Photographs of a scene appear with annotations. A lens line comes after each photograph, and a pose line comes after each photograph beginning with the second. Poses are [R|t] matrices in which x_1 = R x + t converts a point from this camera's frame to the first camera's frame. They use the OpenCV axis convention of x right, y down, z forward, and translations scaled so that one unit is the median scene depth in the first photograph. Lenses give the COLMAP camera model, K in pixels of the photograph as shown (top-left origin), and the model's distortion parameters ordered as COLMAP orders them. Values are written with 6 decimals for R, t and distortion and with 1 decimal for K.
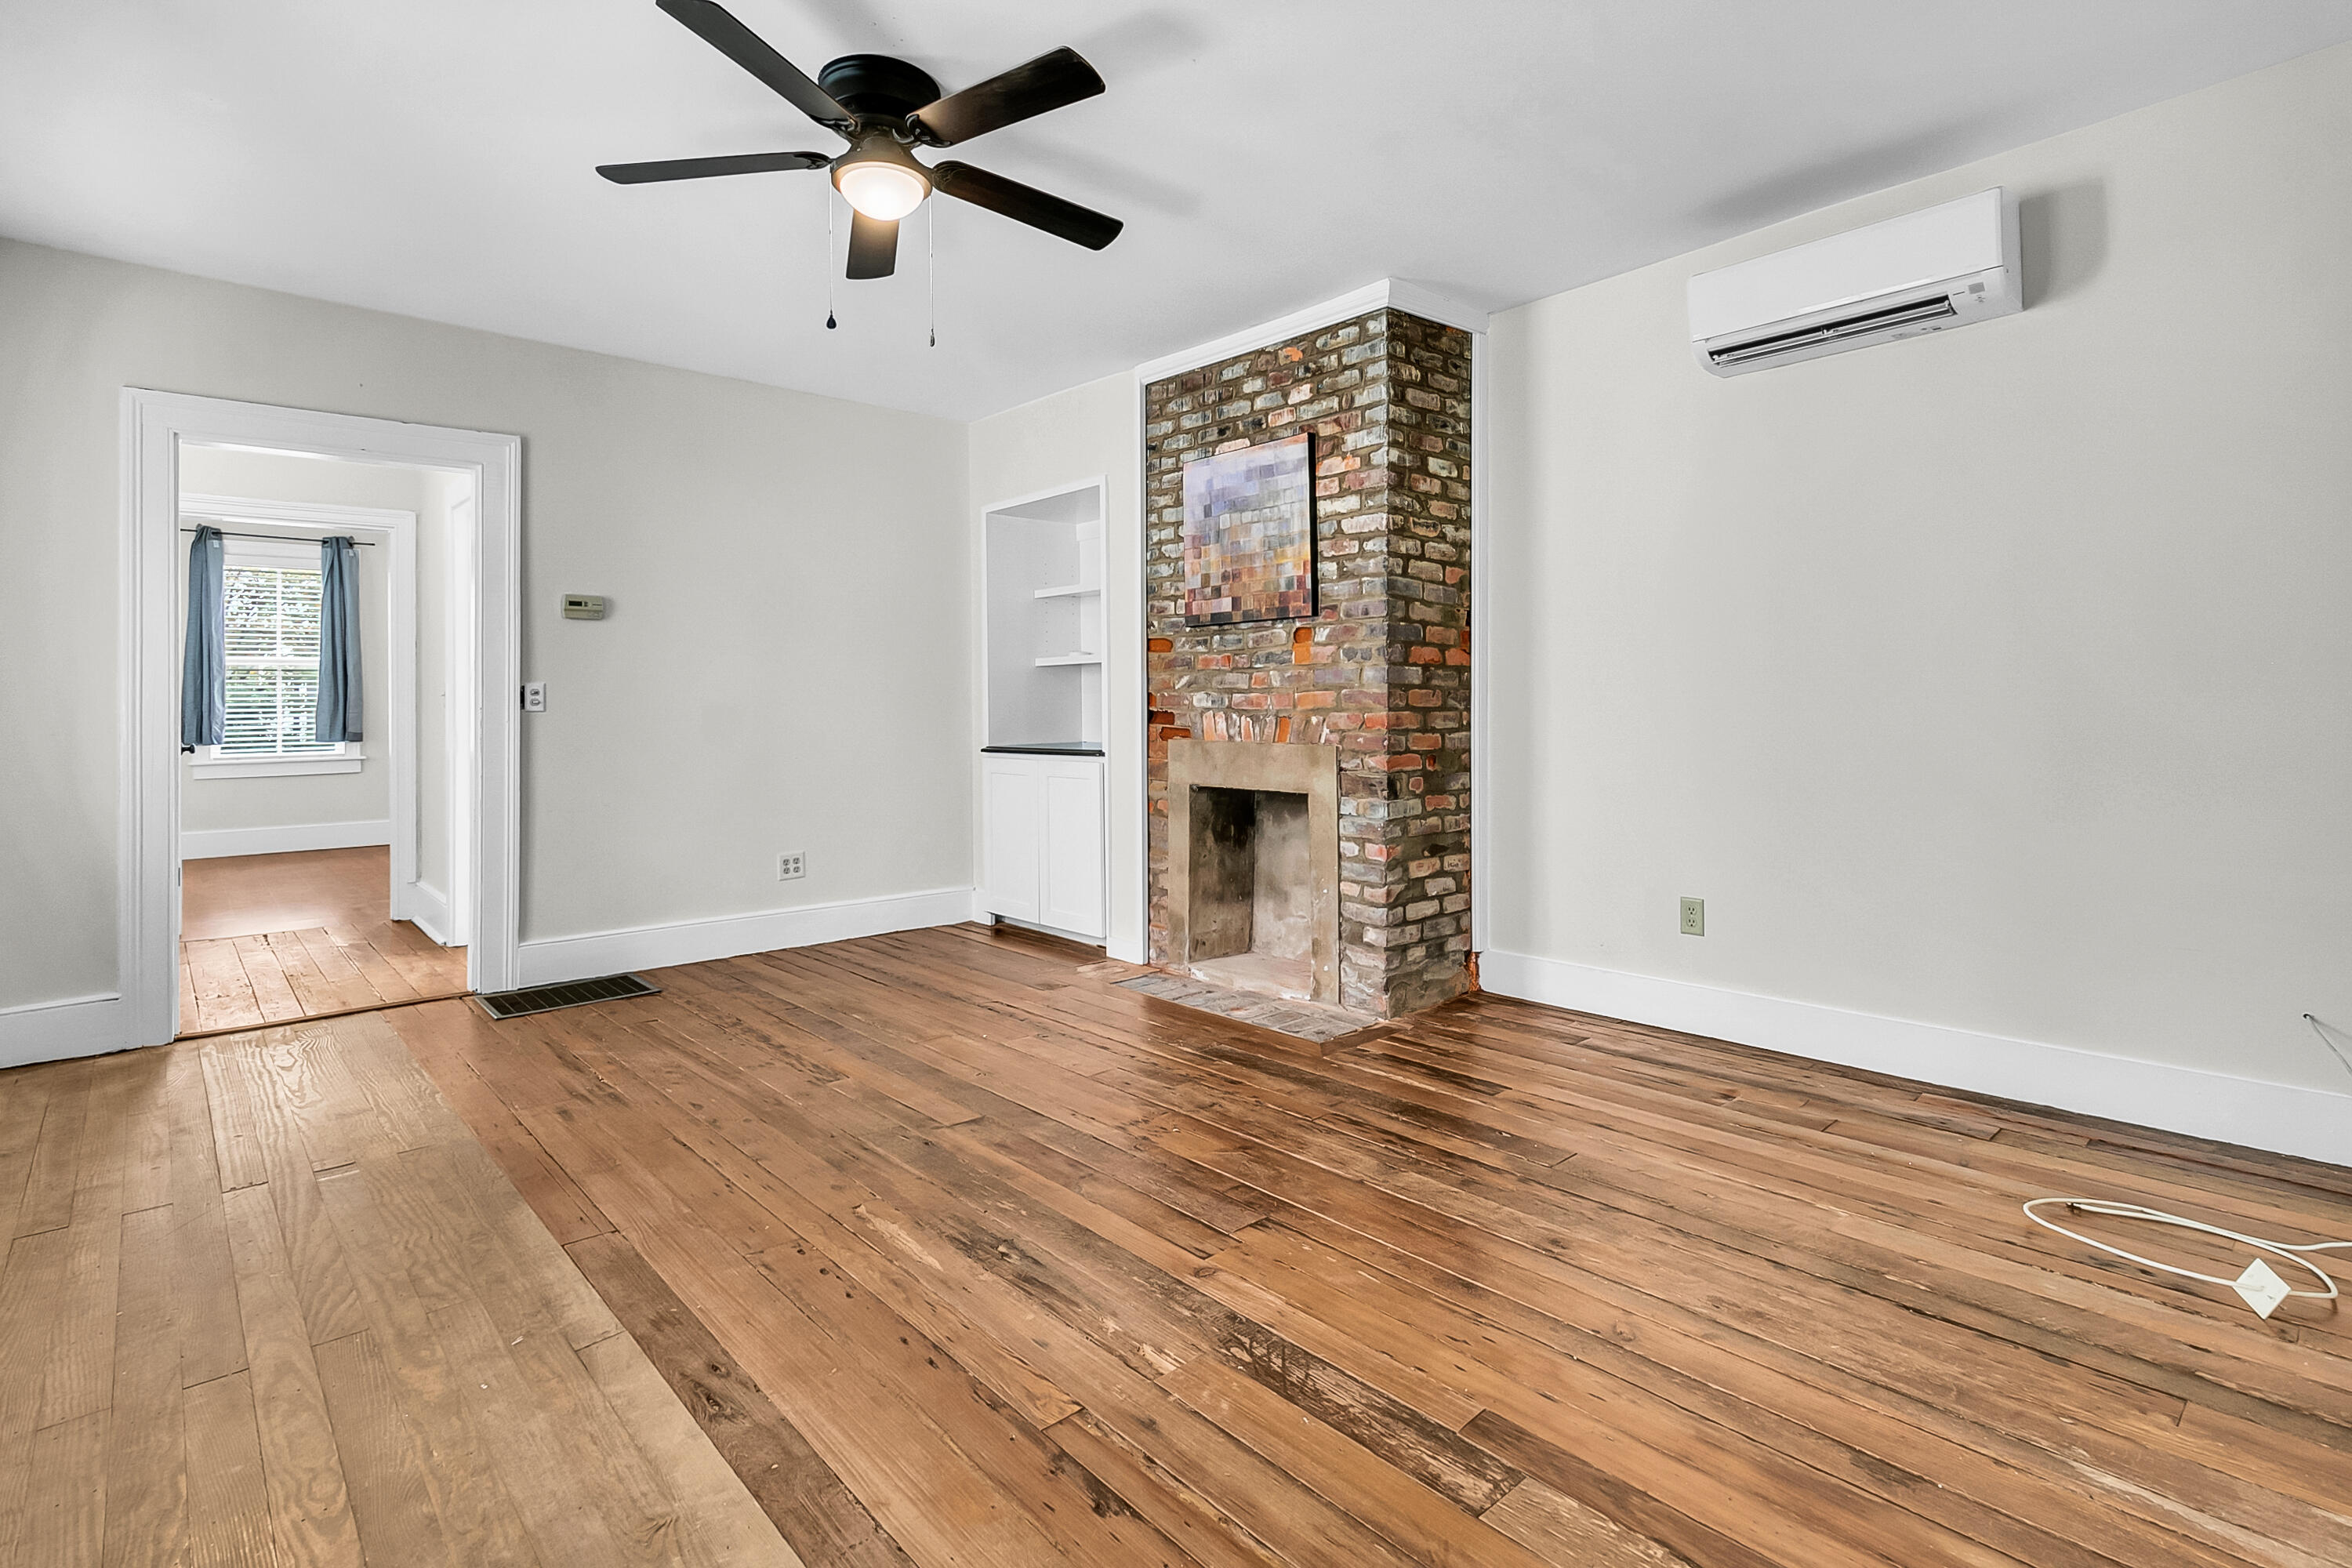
lens RADIAL K [[1096.8, 0, 1175.2], [0, 1096.8, 698.0], [0, 0, 1]] dist [0.002444, 0.000803]
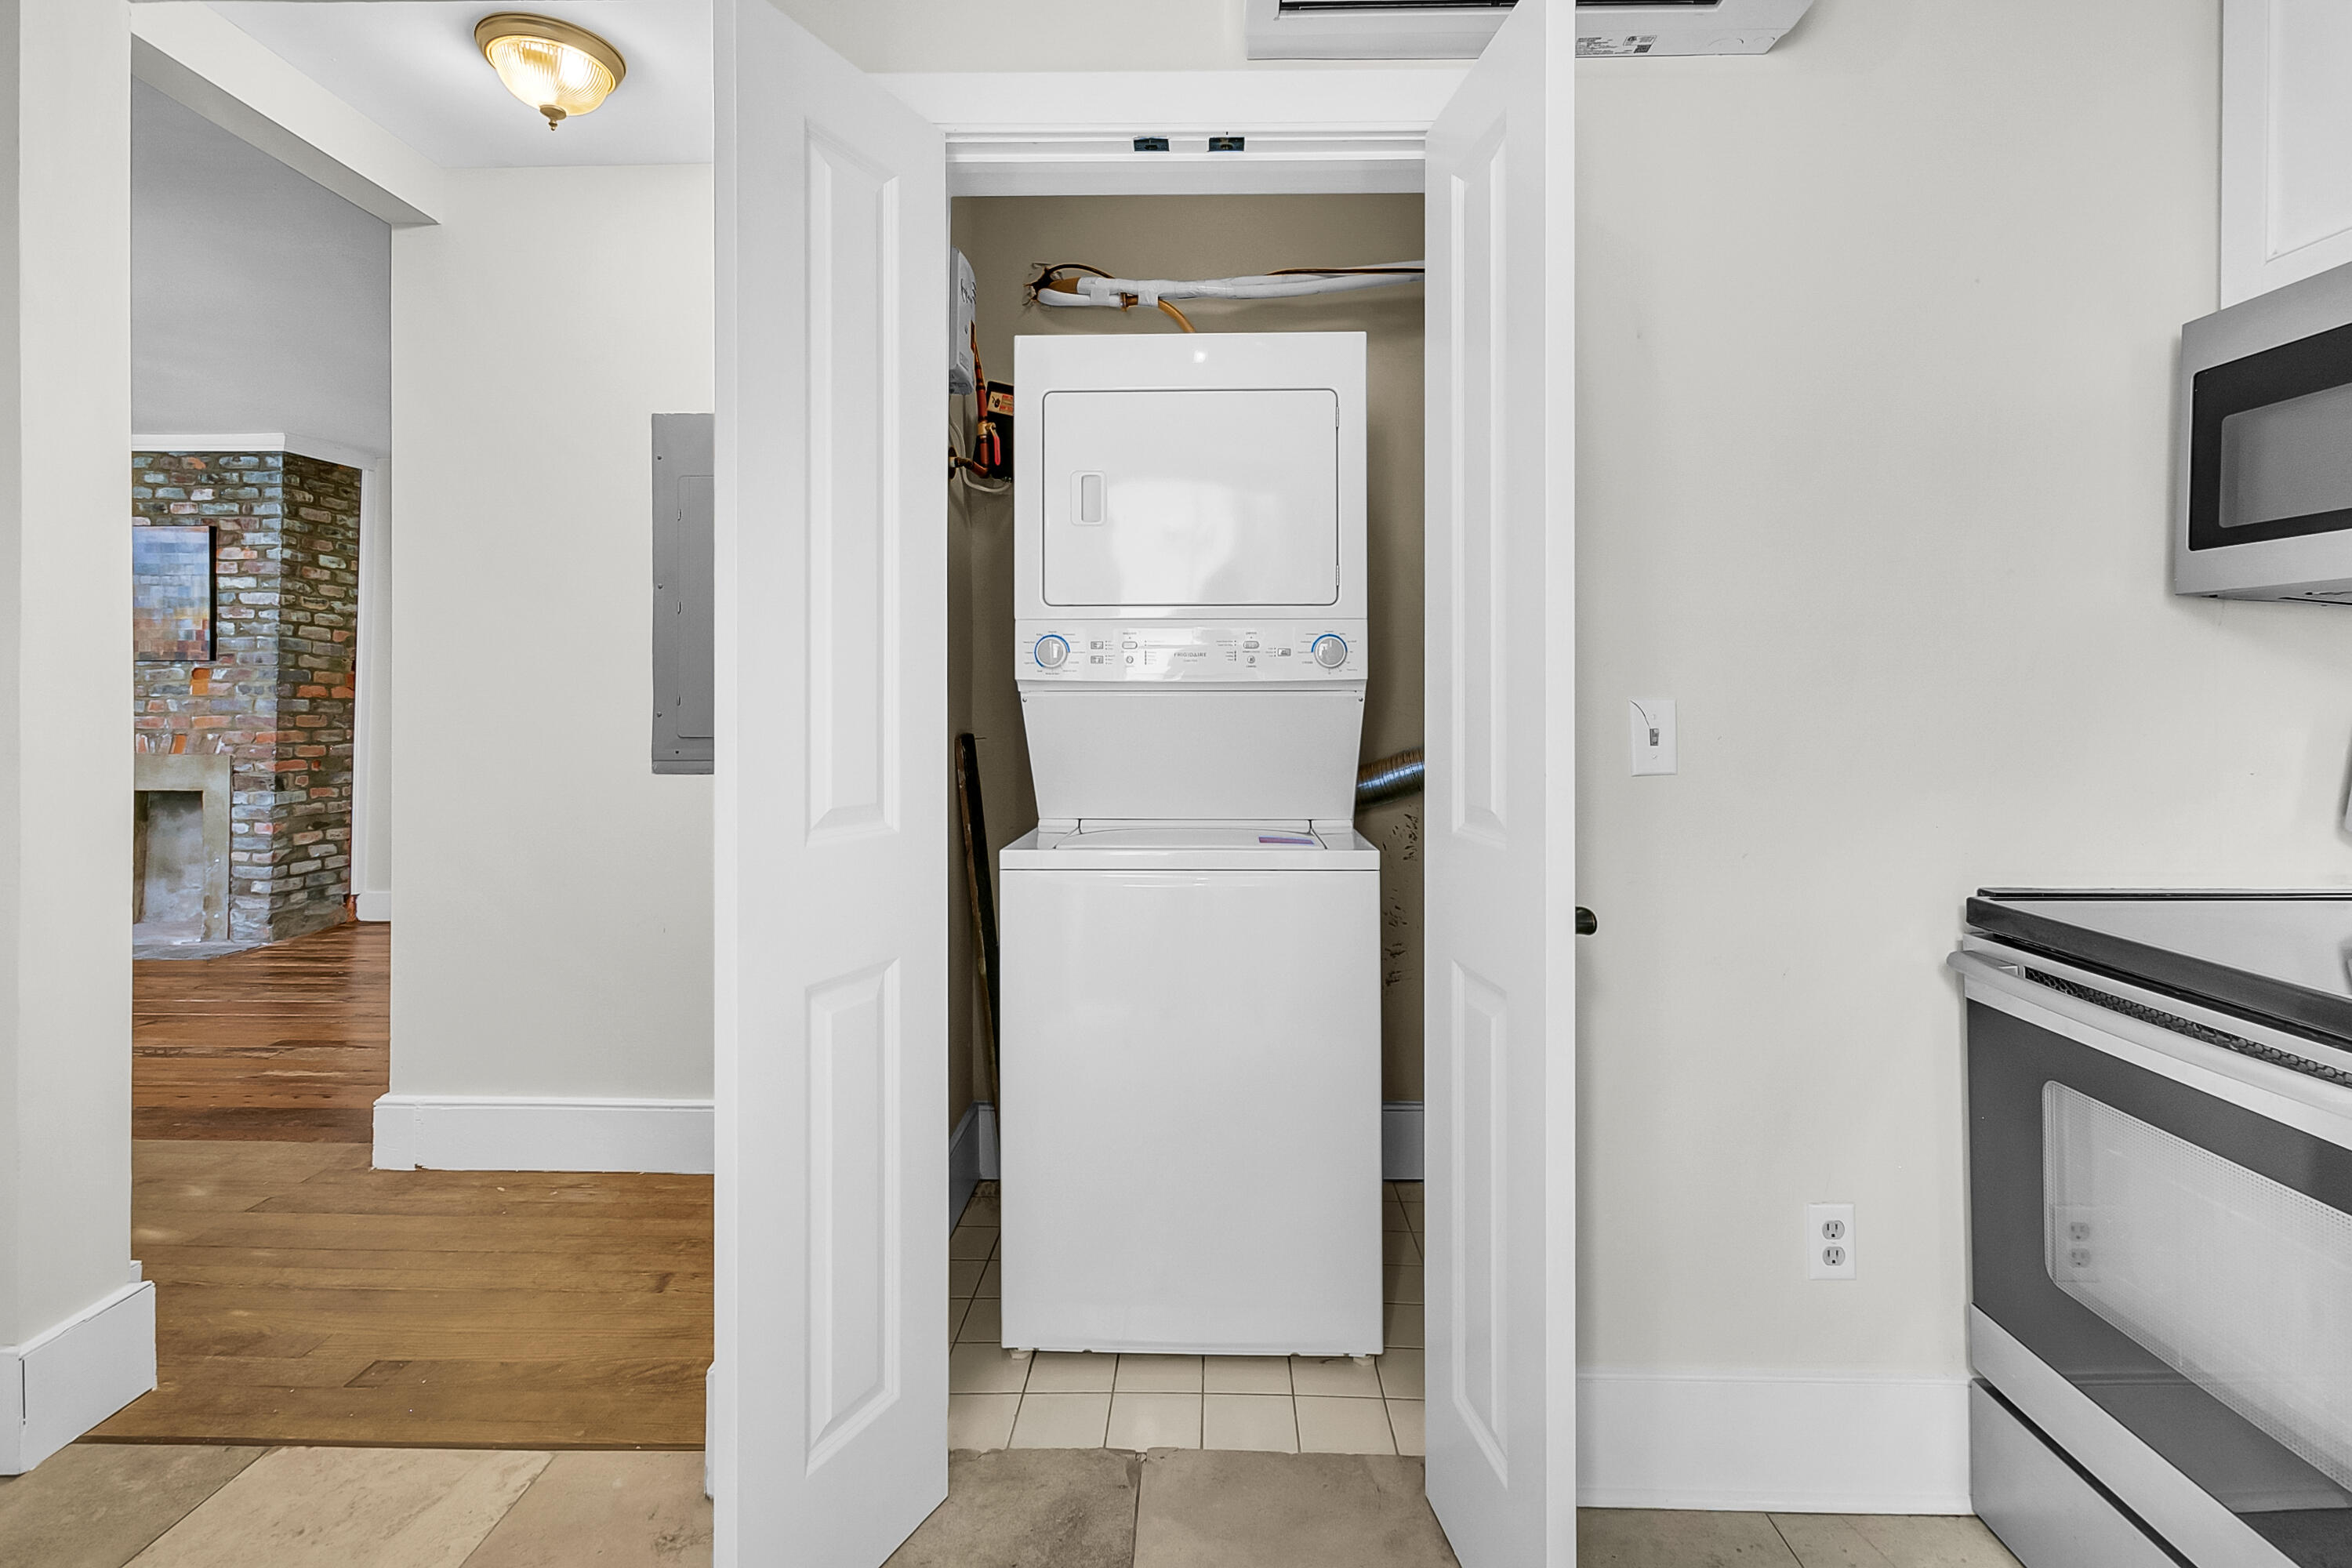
lens RADIAL K [[1096.8, 0, 1175.2], [0, 1096.8, 698.0], [0, 0, 1]] dist [0.002444, 0.000803]
pose [[0.677696, 0.018704, 0.735105, -0.066899], [-0.016135, 0.999814, -0.010565, -0.033162], [-0.735166, -0.004701, 0.677871, -0.821010]]
